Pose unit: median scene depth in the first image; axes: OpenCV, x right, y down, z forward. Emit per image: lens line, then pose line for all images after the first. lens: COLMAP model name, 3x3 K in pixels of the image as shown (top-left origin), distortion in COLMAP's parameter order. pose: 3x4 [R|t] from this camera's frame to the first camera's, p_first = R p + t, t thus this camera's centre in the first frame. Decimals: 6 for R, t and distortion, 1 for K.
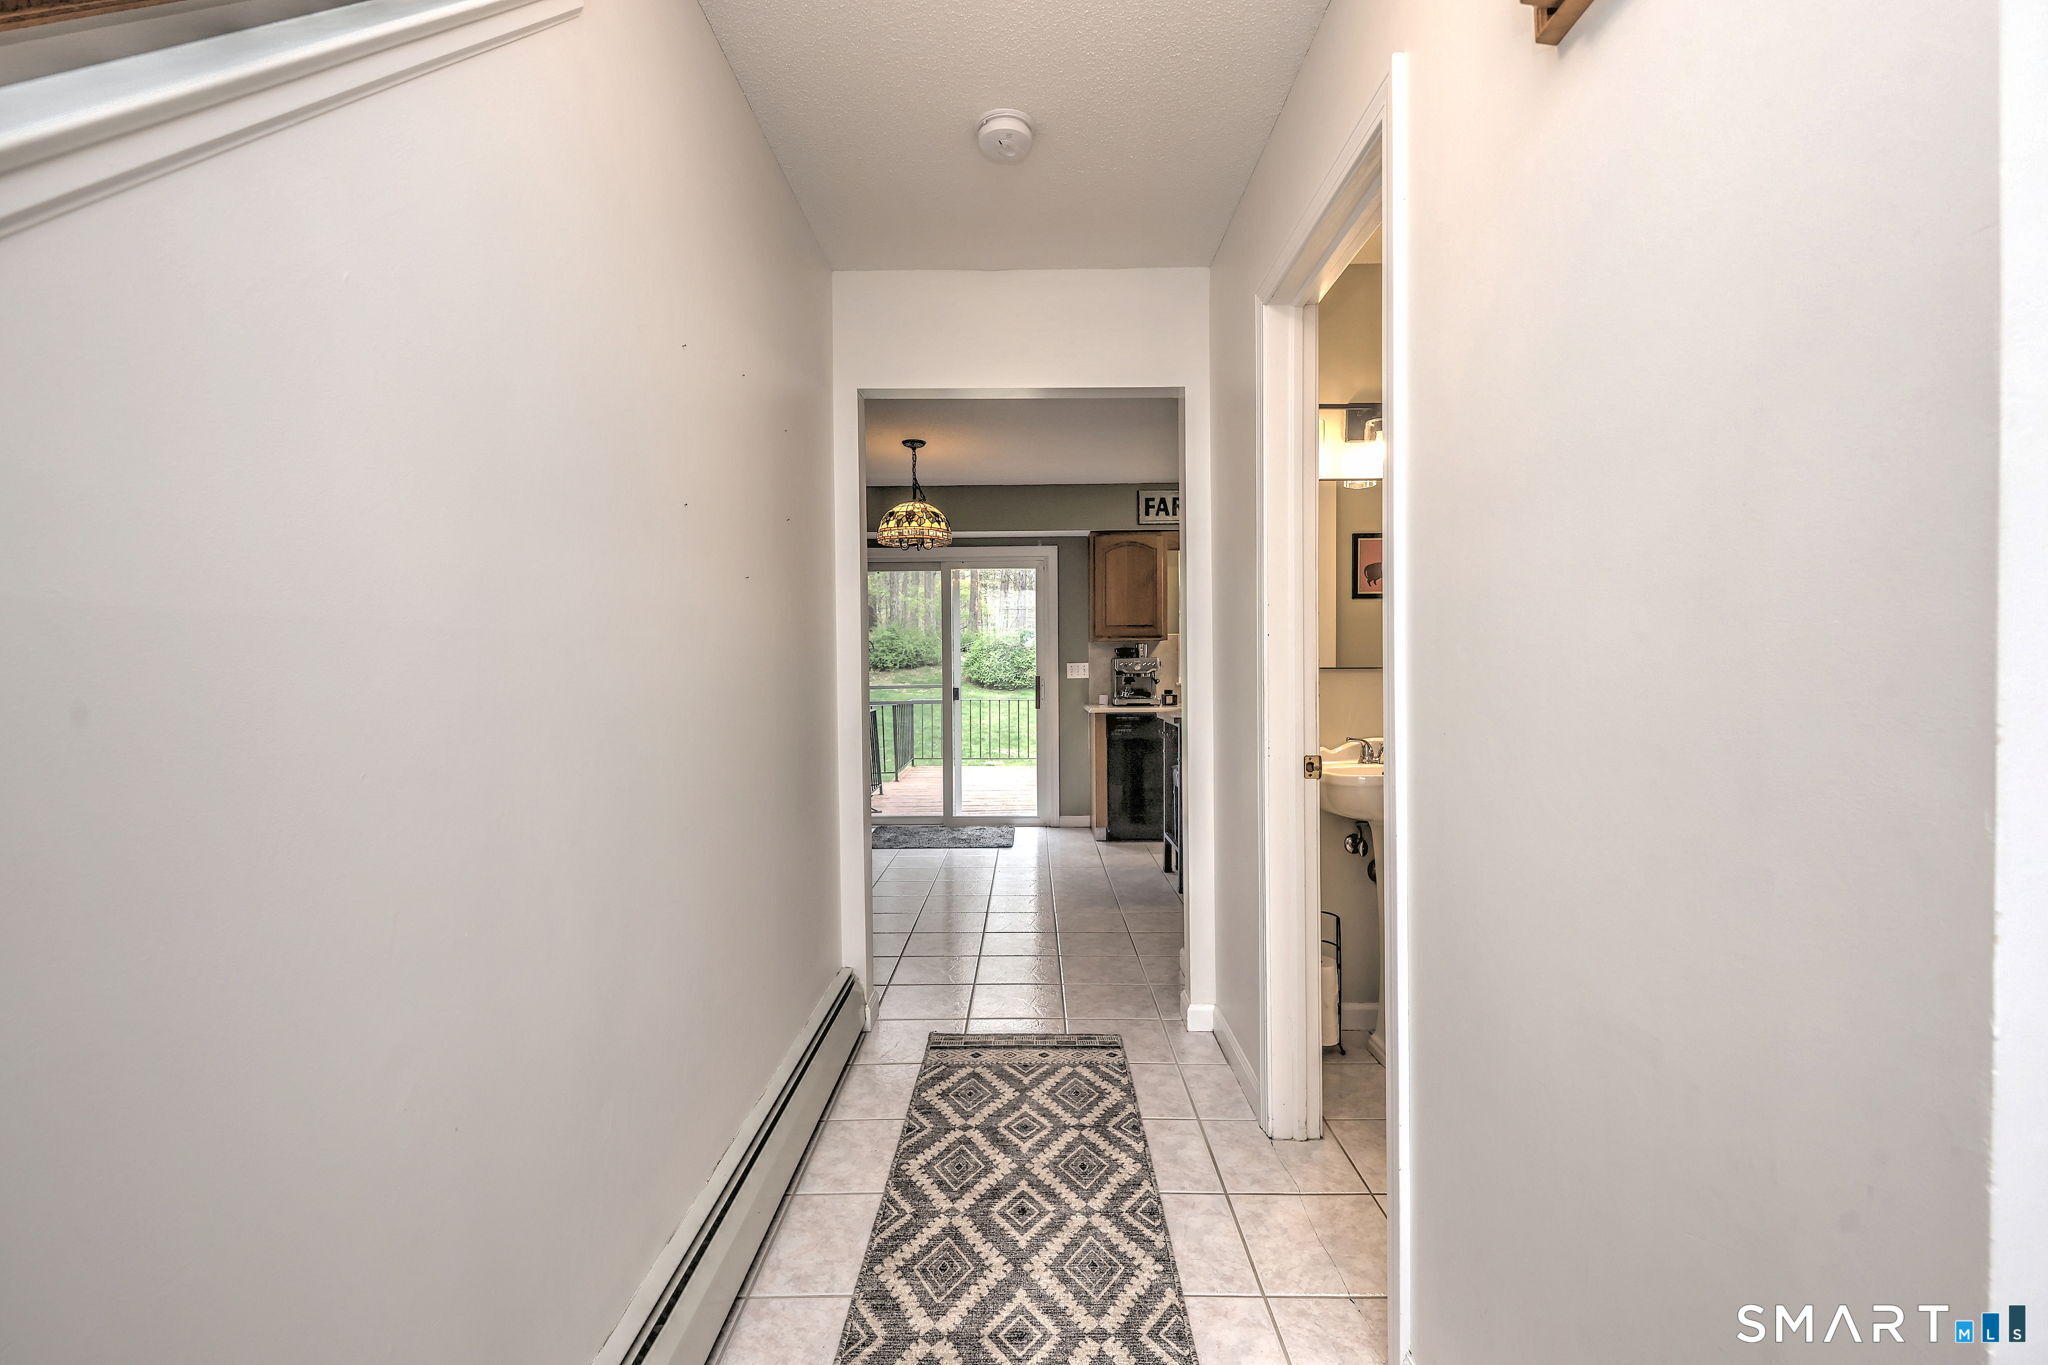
lens RADIAL K [[820.6, 0, 1023.7], [0, 820.6, 674.1], [0, 0, 1]] dist [0.013579, -0.003589]
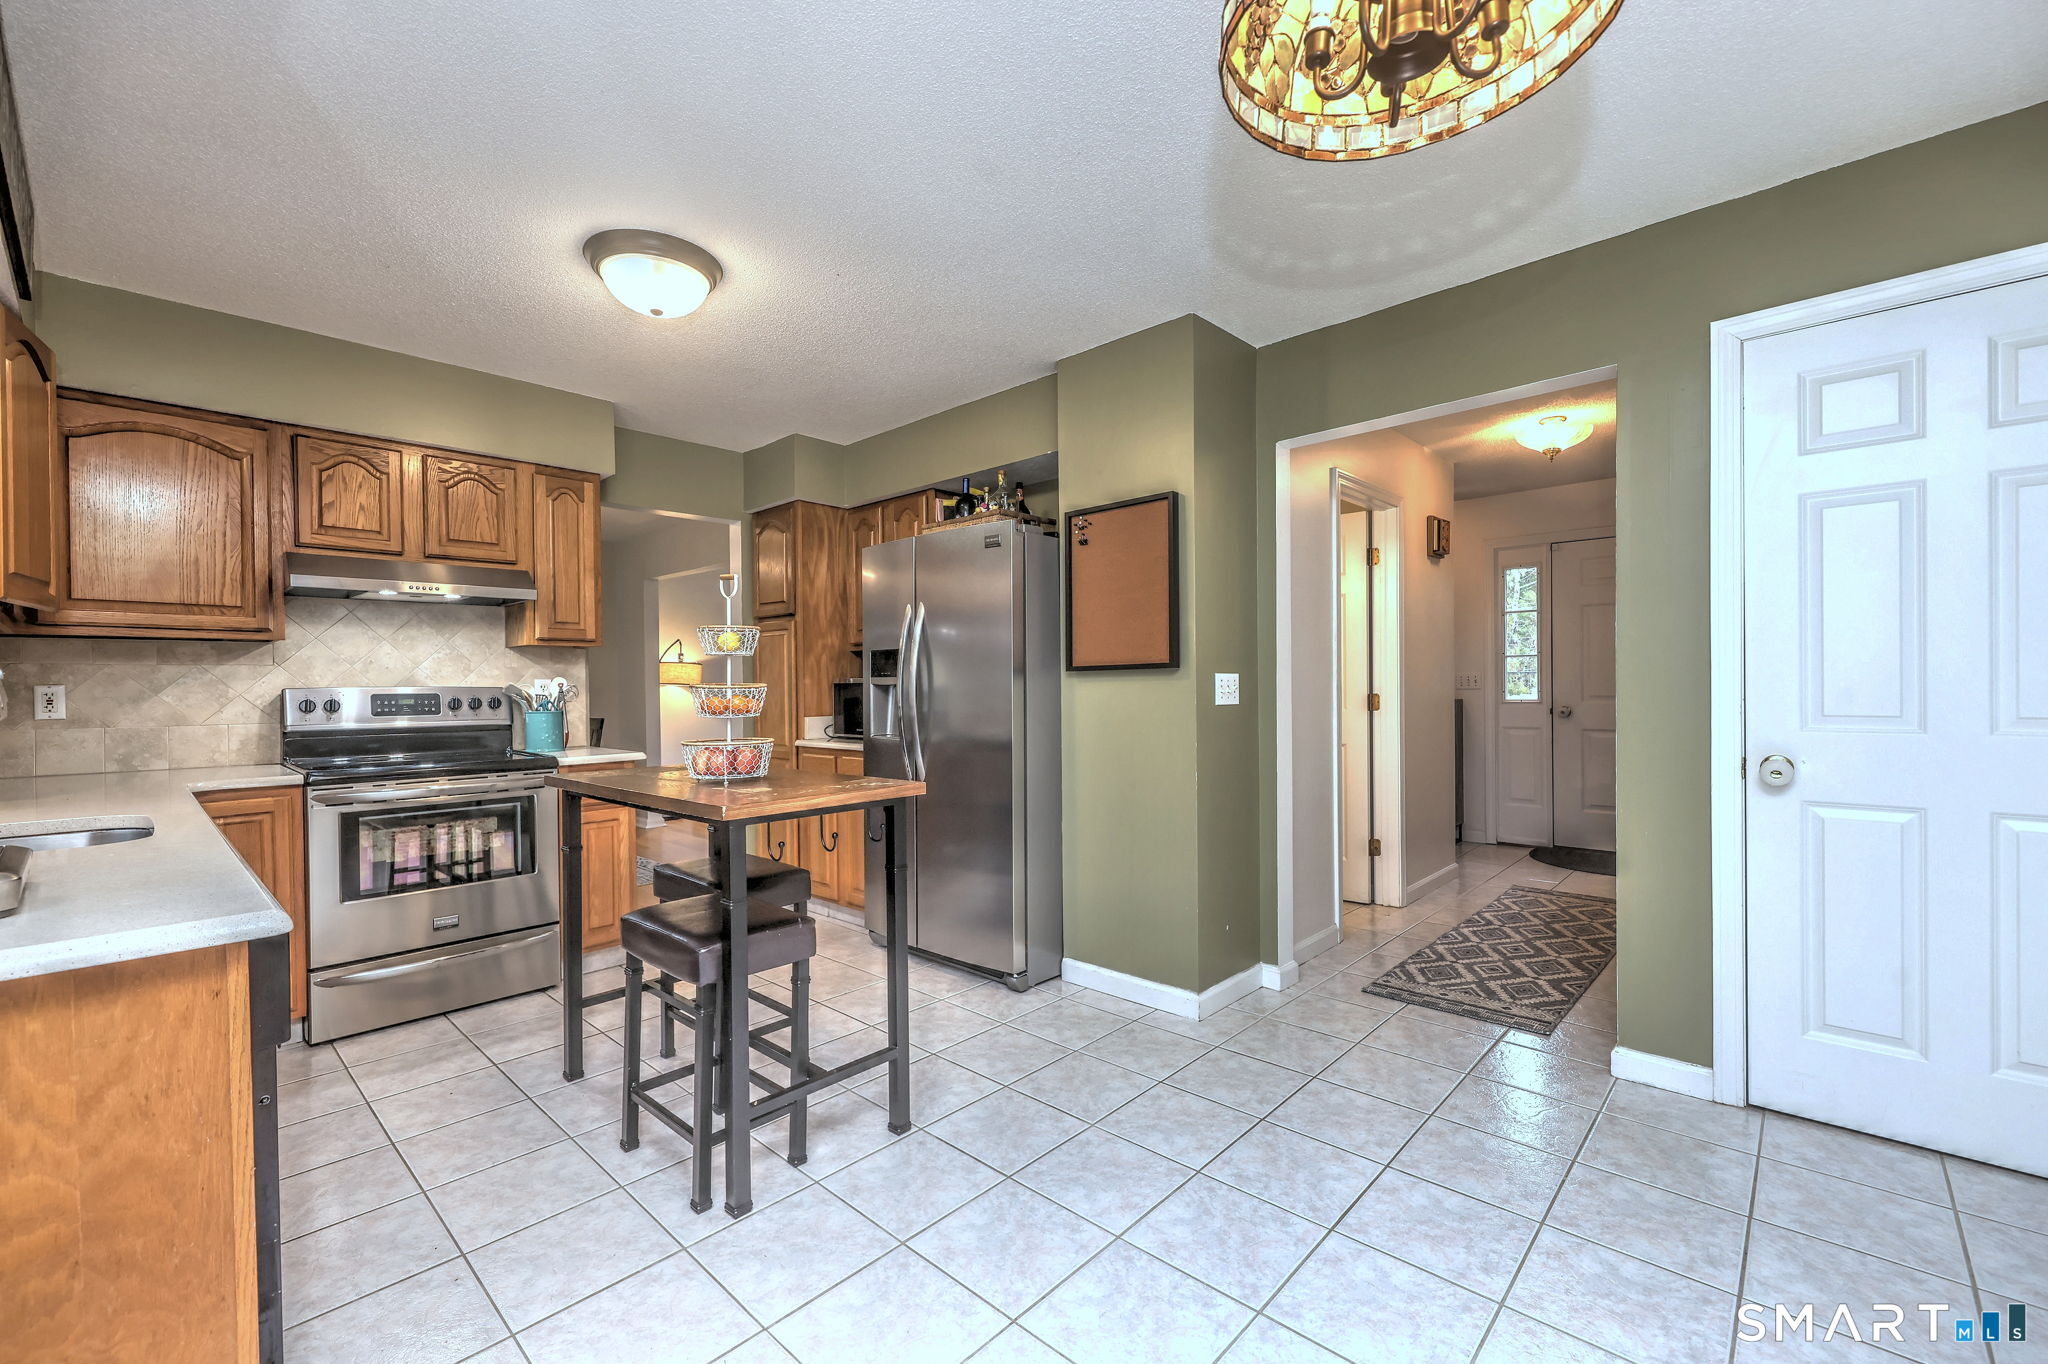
lens RADIAL K [[820.6, 0, 1027.3], [0, 820.6, 685.5], [0, 0, 1]] dist [0.013579, -0.003589]
pose [[-0.719679, 0.004104, 0.694295, -0.410688], [0.012418, 0.999899, 0.006962, -0.017033], [-0.694196, 0.013632, -0.719657, 2.467621]]
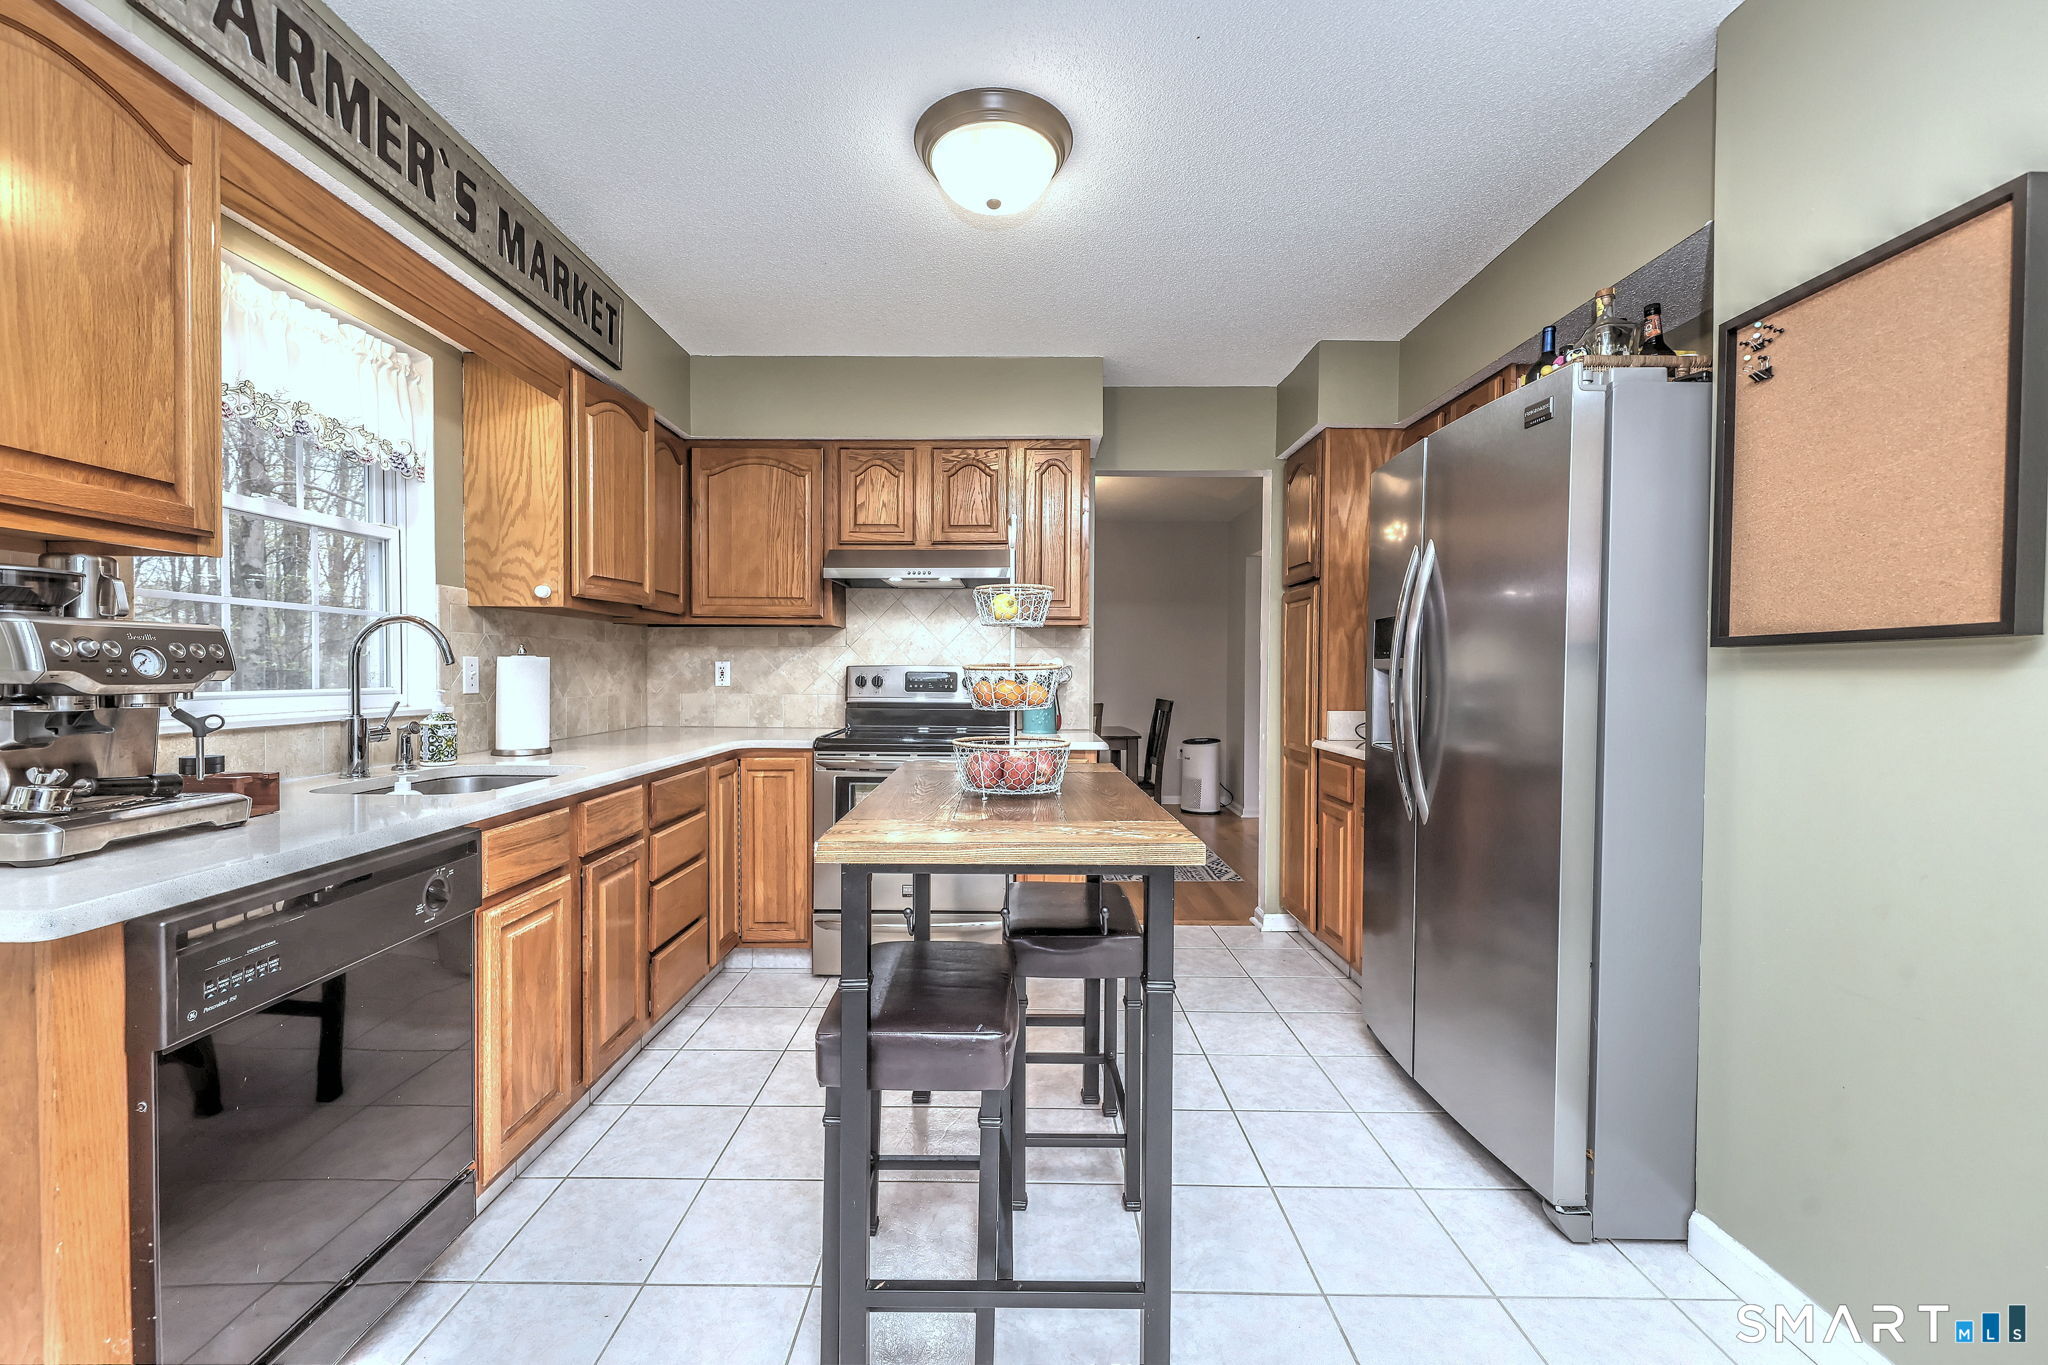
lens RADIAL K [[820.6, 0, 1014.4], [0, 820.6, 678.8], [0, 0, 1]] dist [0.013579, -0.003589]
pose [[0.006894, -0.013035, 0.999891, -0.237450], [0.001200, 0.999914, 0.013027, -0.013787], [-0.999976, 0.001110, 0.006909, 2.095684]]
